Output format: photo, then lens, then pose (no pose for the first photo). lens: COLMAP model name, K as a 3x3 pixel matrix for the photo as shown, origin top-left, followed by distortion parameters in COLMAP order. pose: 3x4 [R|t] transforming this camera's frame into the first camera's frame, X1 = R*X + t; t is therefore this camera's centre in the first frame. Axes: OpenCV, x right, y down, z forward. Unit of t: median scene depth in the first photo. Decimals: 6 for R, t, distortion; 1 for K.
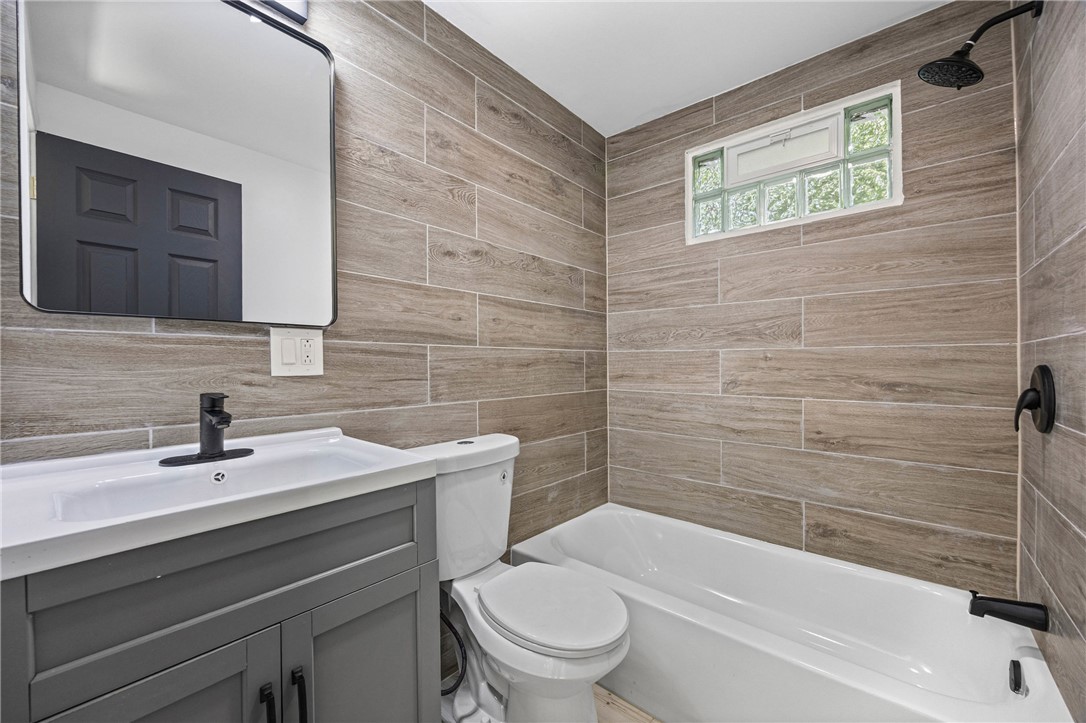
lens RADIAL K [[417.6, 0, 541.6], [0, 417.6, 359.2], [0, 0, 1]] dist [-0.002622, 0.000094]
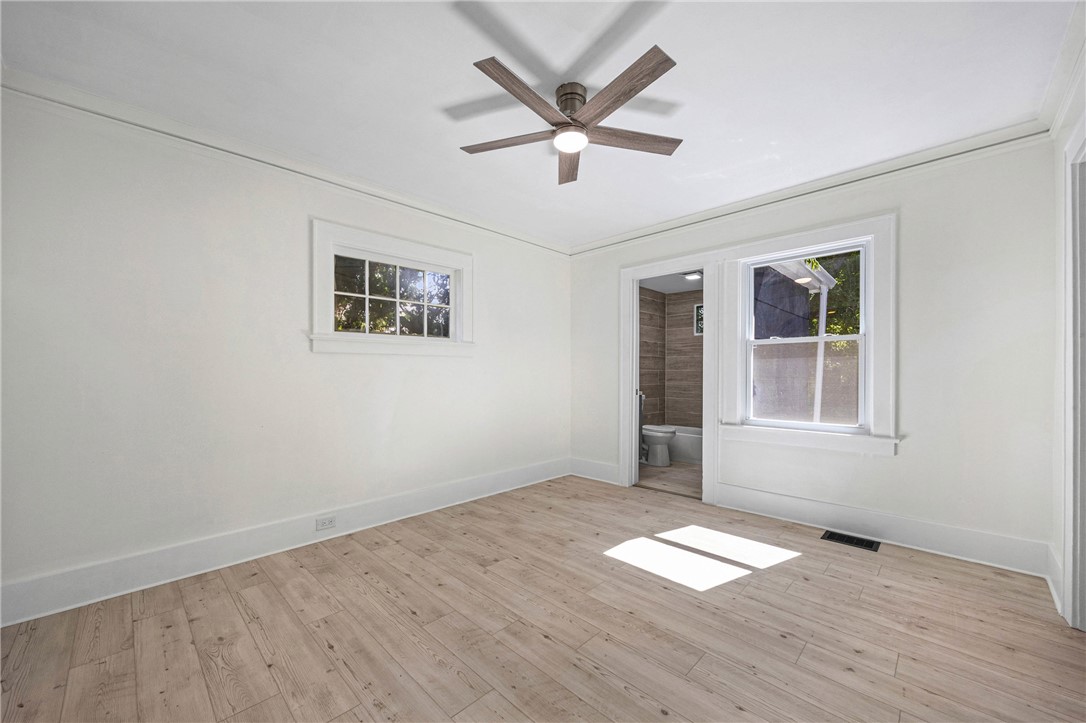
lens RADIAL K [[417.6, 0, 542.0], [0, 417.6, 377.7], [0, 0, 1]] dist [-0.002622, 0.000094]
pose [[0.998366, 0.004822, -0.056936, -0.551487], [-0.003763, 0.999818, 0.018688, -0.020074], [0.057016, -0.018443, 0.998203, -1.989468]]
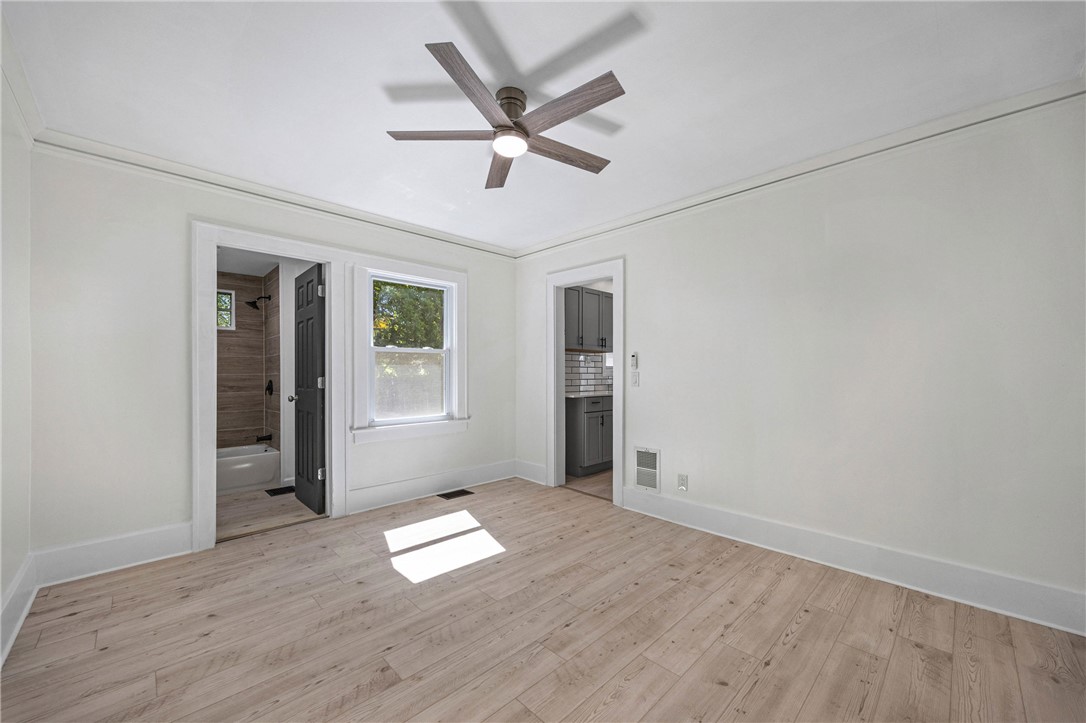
lens RADIAL K [[417.6, 0, 543.3], [0, 417.6, 377.4], [0, 0, 1]] dist [-0.002622, 0.000094]
pose [[0.074096, -0.003362, 0.997245, -1.530618], [-0.003042, 0.999989, 0.003597, -0.020197], [-0.997246, -0.003300, 0.074085, -1.134414]]
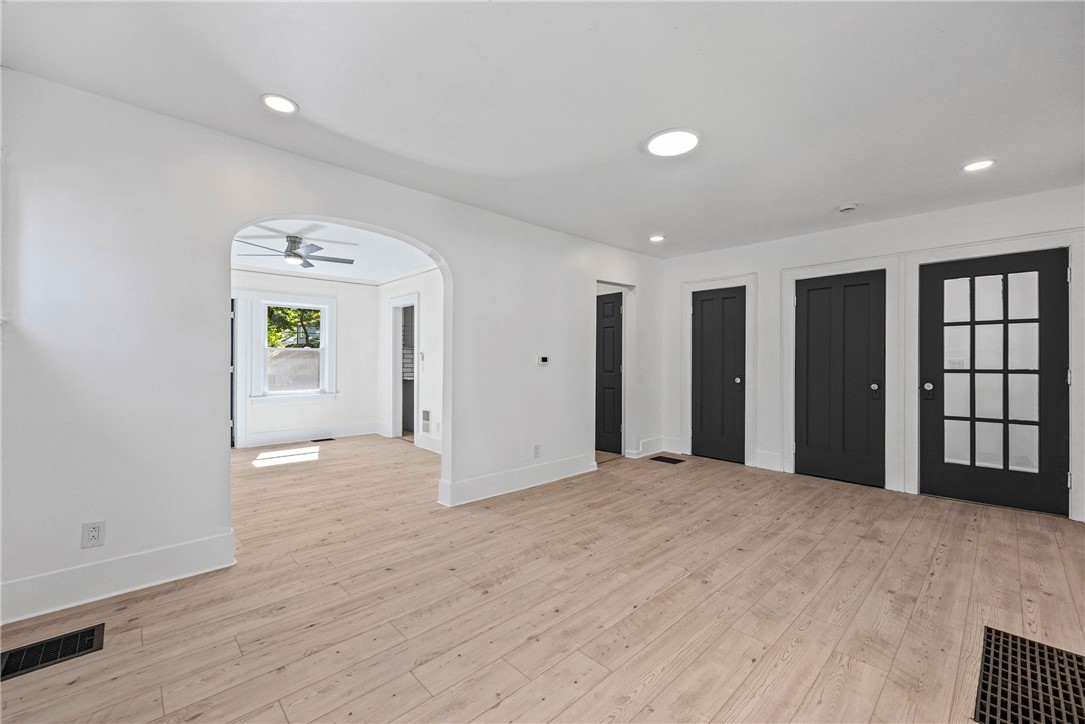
lens RADIAL K [[450.6, 0, 542.6], [0, 450.6, 354.8], [0, 0, 1]] dist [0.004504, 0.000293]
pose [[0.083052, 0.019738, 0.996350, -2.789031], [-0.004055, 0.999802, -0.019469, -0.037884], [-0.996537, -0.002423, 0.083115, -2.456094]]
